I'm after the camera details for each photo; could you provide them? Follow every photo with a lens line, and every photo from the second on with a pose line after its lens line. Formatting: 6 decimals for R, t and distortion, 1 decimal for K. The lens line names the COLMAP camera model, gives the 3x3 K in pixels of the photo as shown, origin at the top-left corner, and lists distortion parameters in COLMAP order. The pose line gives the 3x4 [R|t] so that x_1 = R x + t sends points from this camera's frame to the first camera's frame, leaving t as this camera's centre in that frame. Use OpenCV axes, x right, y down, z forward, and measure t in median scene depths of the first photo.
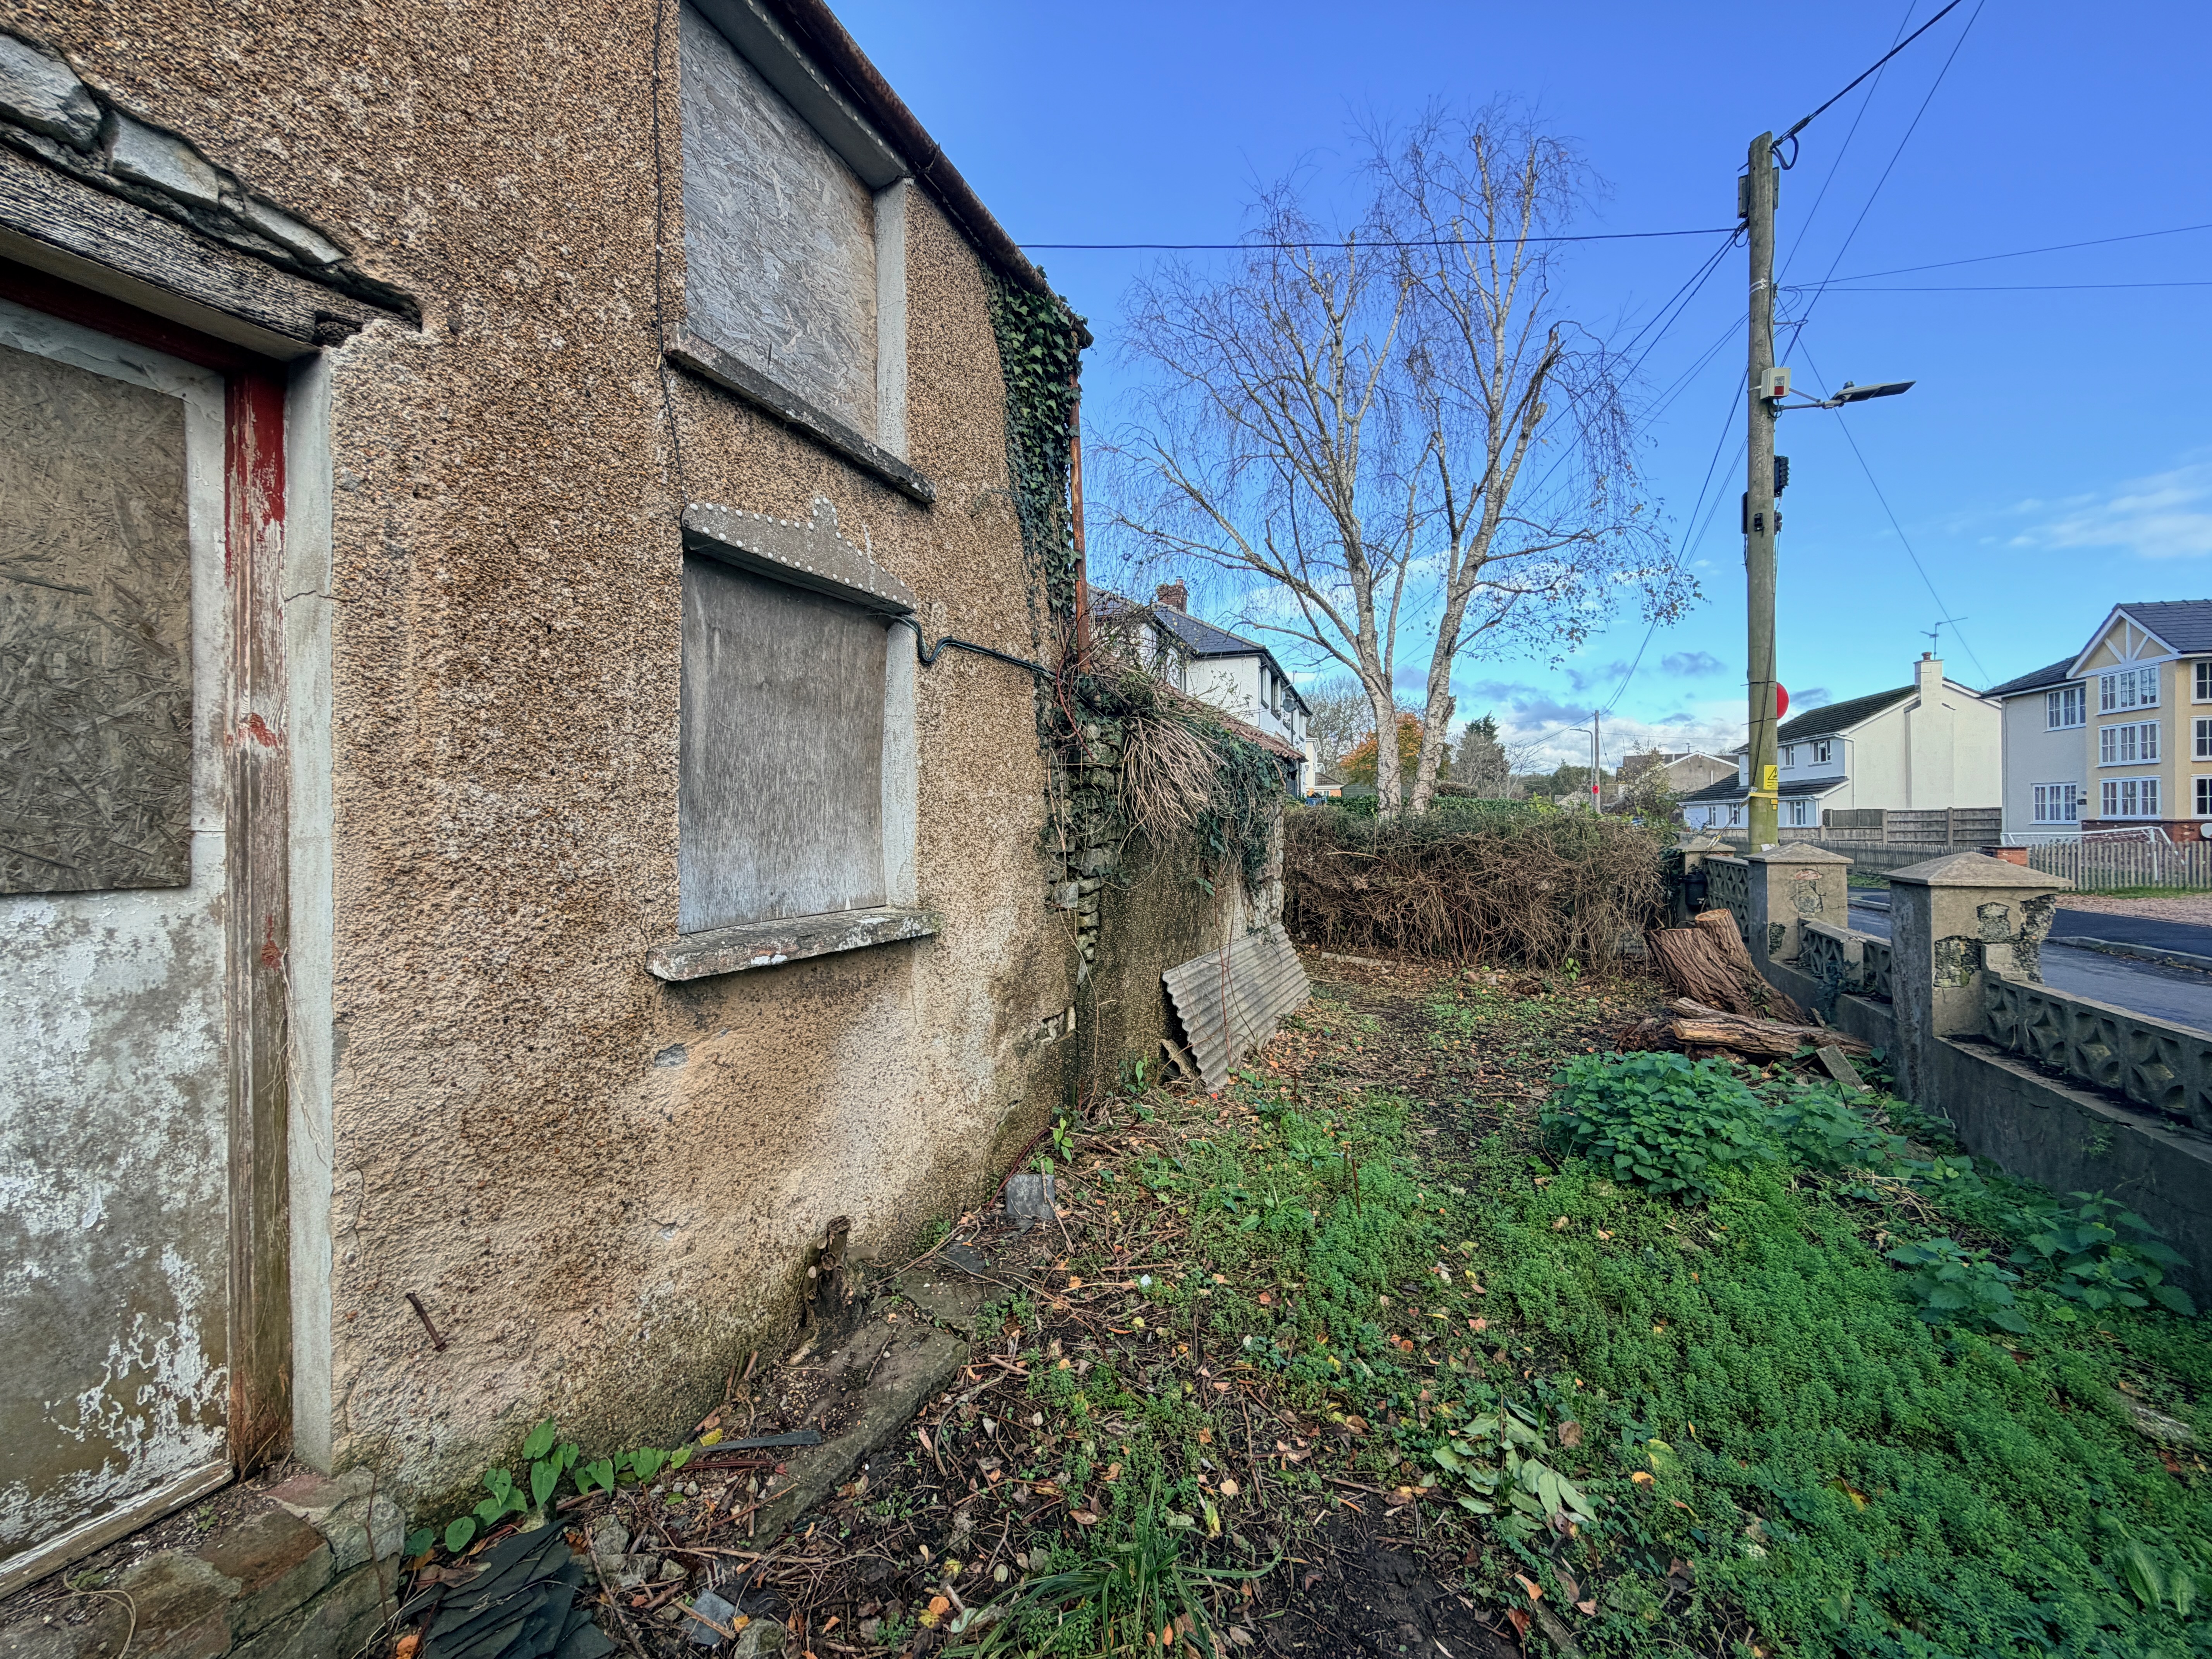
lens RADIAL K [[871.2, 0, 1106.0], [0, 871.2, 829.5], [0, 0, 1]] dist [-0.002154, 0.000128]
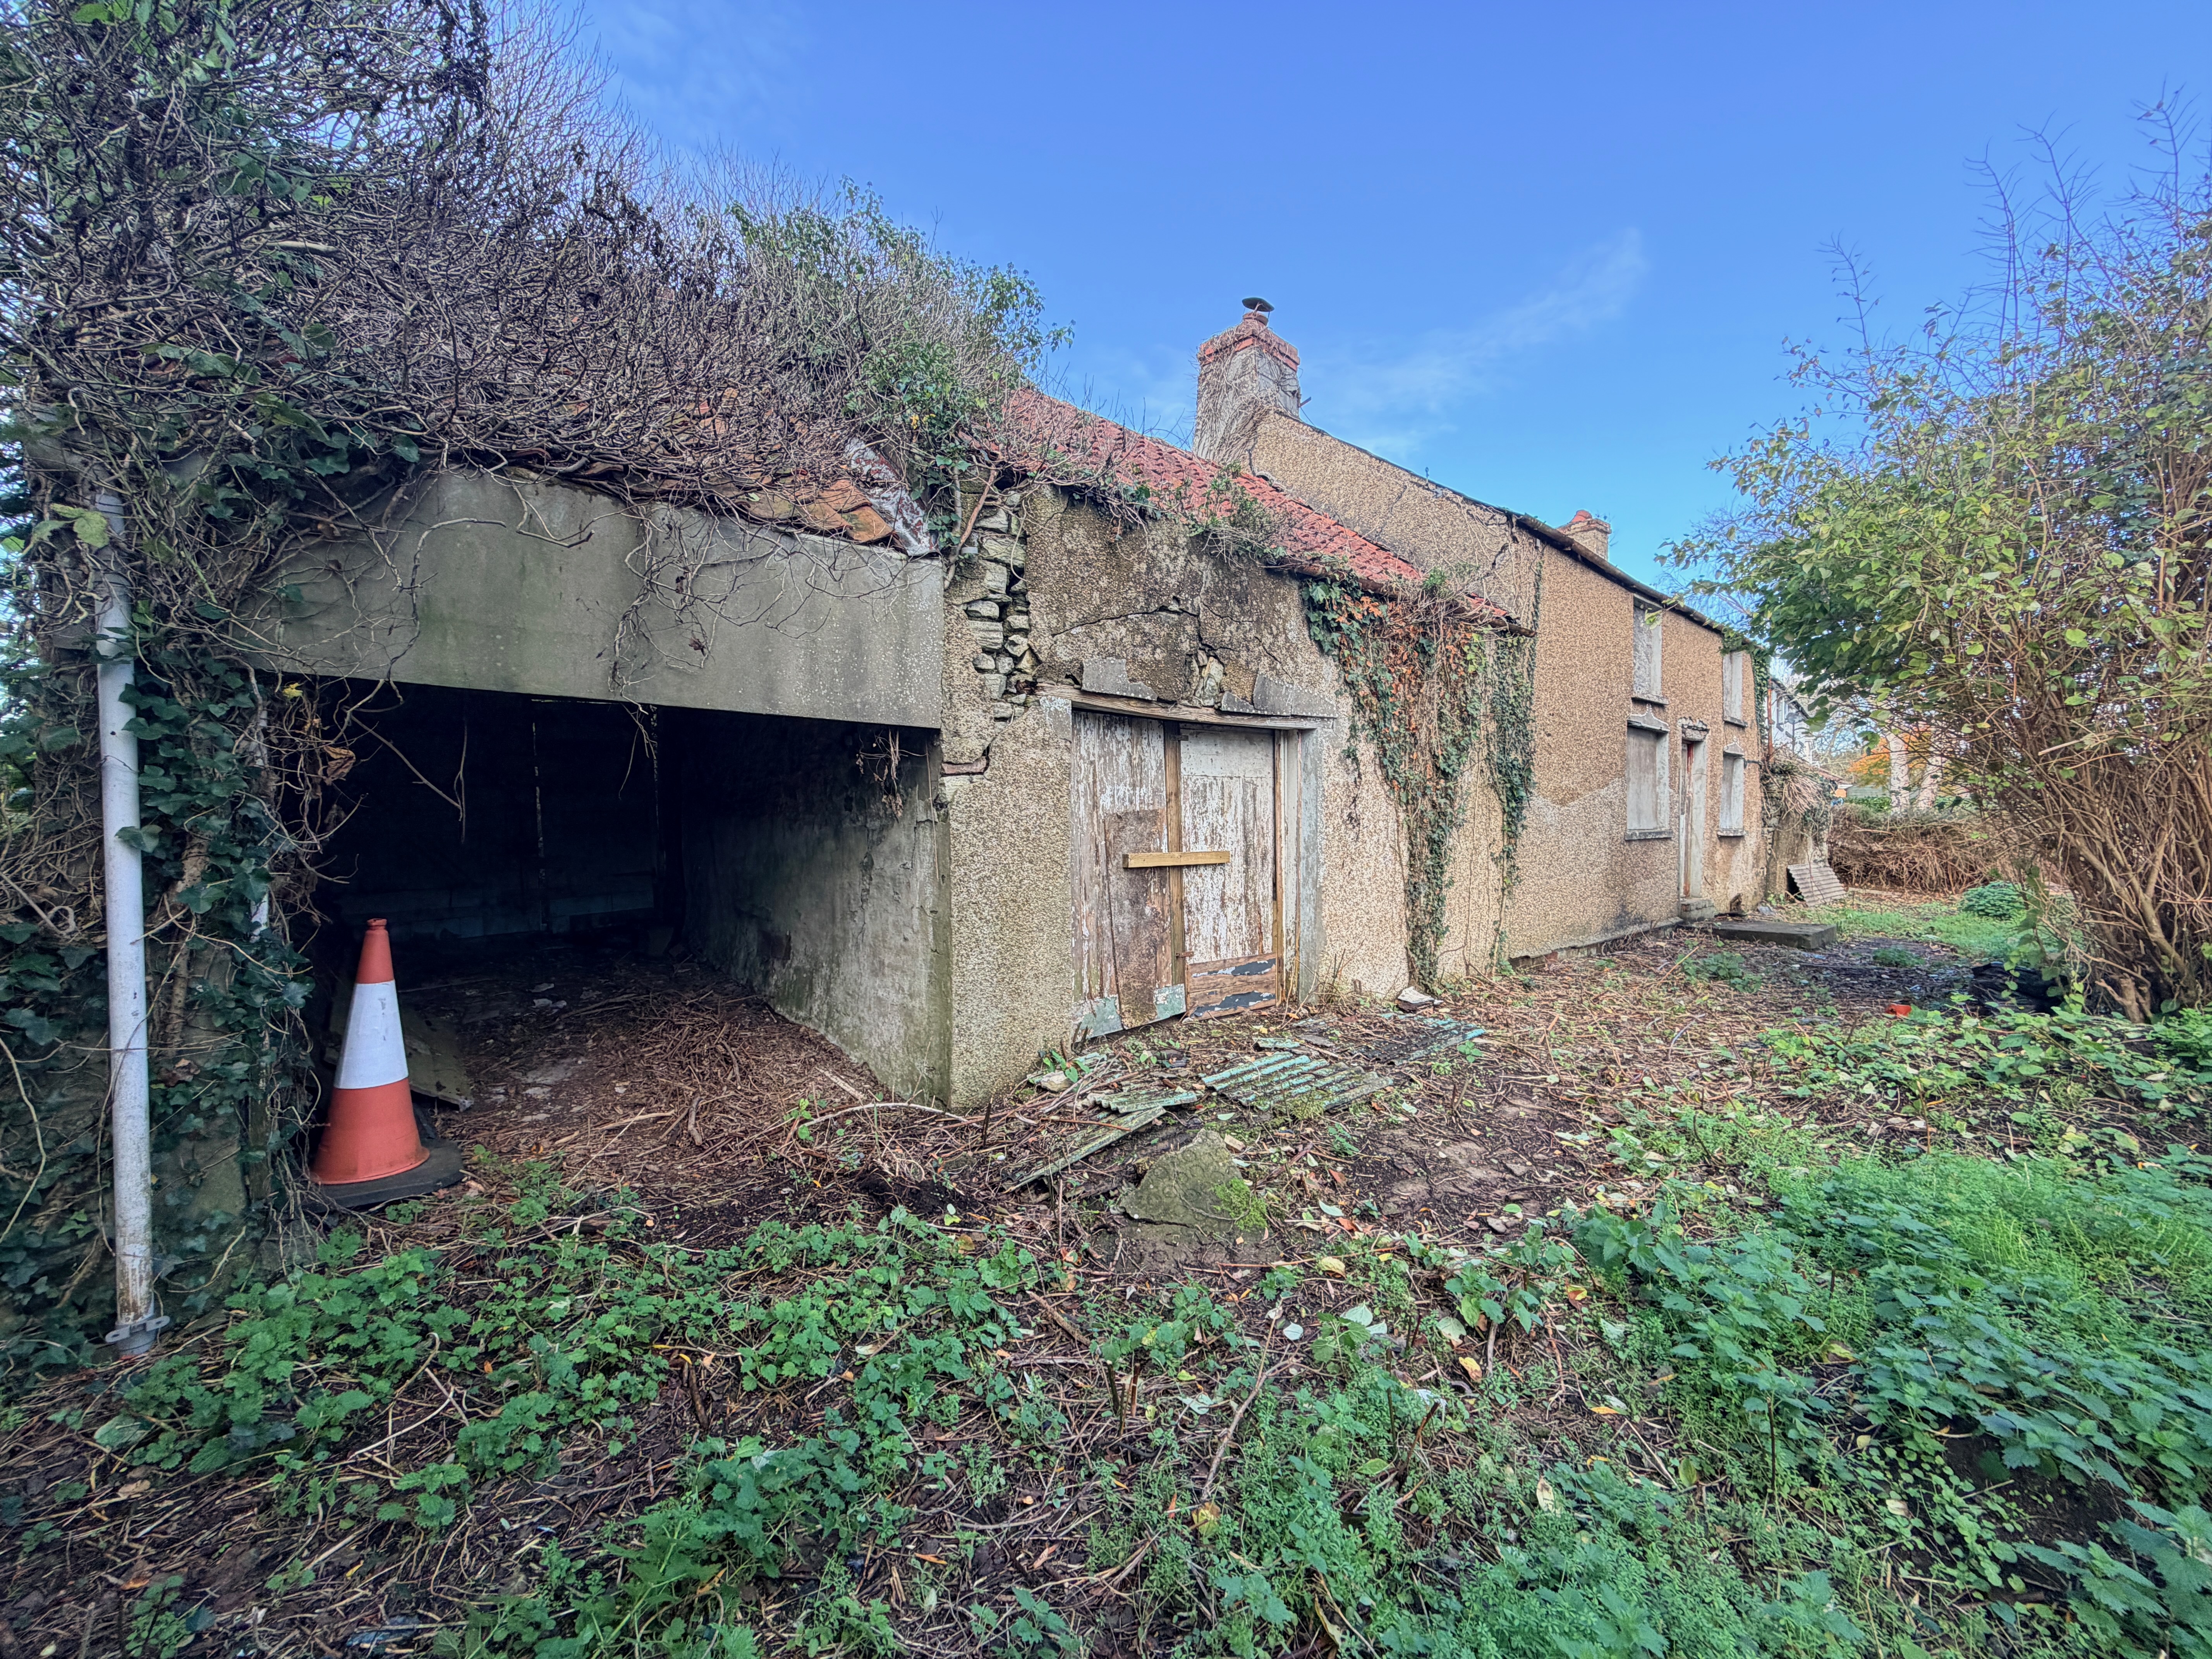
lens RADIAL K [[880.4, 0, 1098.9], [0, 880.4, 828.7], [0, 0, 1]] dist [-0.000355, -0.000044]
pose [[0.909836, 0.007668, -0.414897, -1.132631], [-0.009187, 0.999956, -0.001666, 0.111169], [0.414866, 0.005327, 0.909867, -3.588798]]
